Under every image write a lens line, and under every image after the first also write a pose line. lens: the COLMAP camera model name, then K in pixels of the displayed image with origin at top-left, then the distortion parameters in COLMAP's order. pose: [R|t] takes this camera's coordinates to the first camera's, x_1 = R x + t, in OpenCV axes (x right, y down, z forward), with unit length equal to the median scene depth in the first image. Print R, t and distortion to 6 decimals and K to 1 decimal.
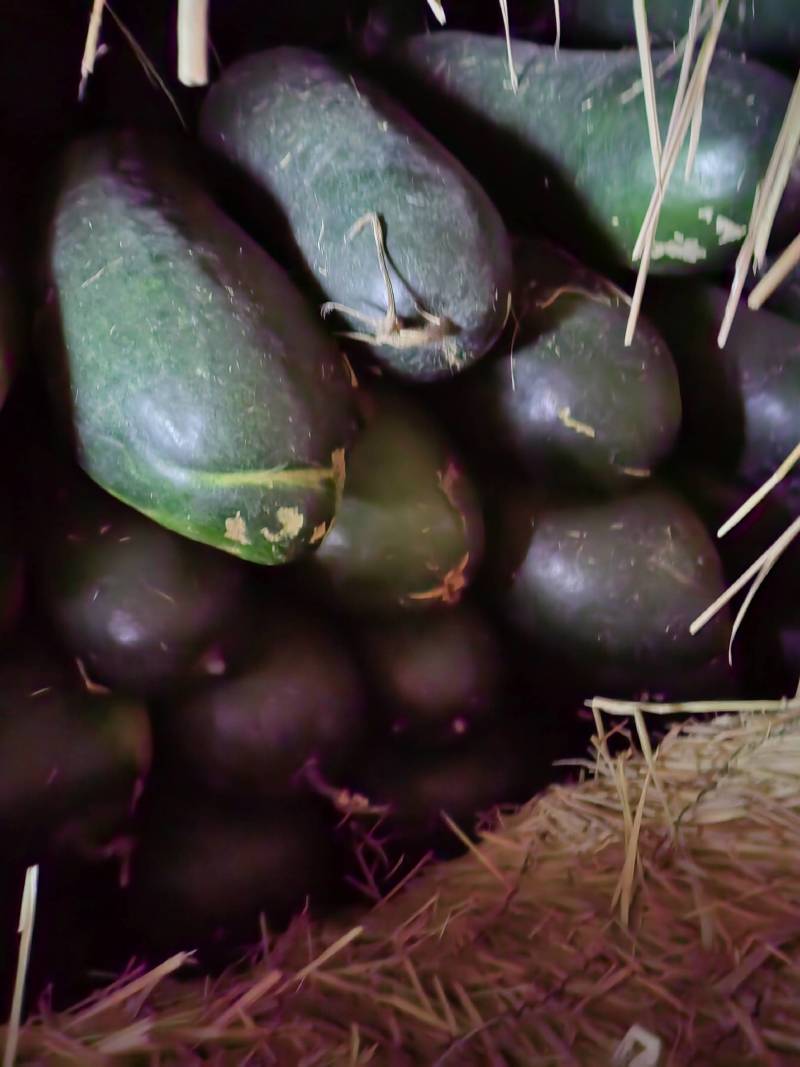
lens RADIAL K [[810.8, 0, 400.0], [0, 810.8, 533.5], [0, 0, 1]] dist [-0.000707, 0.006443]
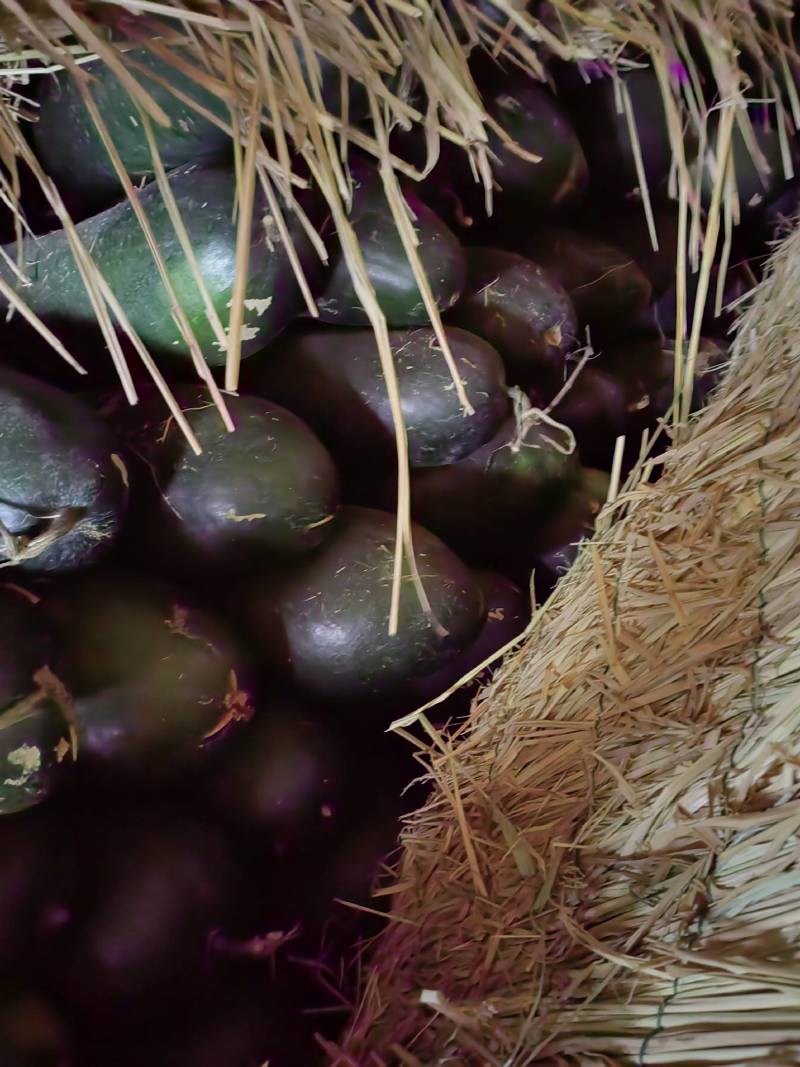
lens RADIAL K [[810.8, 0, 400.0], [0, 810.8, 533.5], [0, 0, 1]] dist [-0.000707, 0.006443]
pose [[0.824183, -0.536812, 0.180432, 0.204967], [0.551239, 0.833469, -0.038273, 0.044292], [-0.129839, 0.131005, 0.982843, -0.097607]]
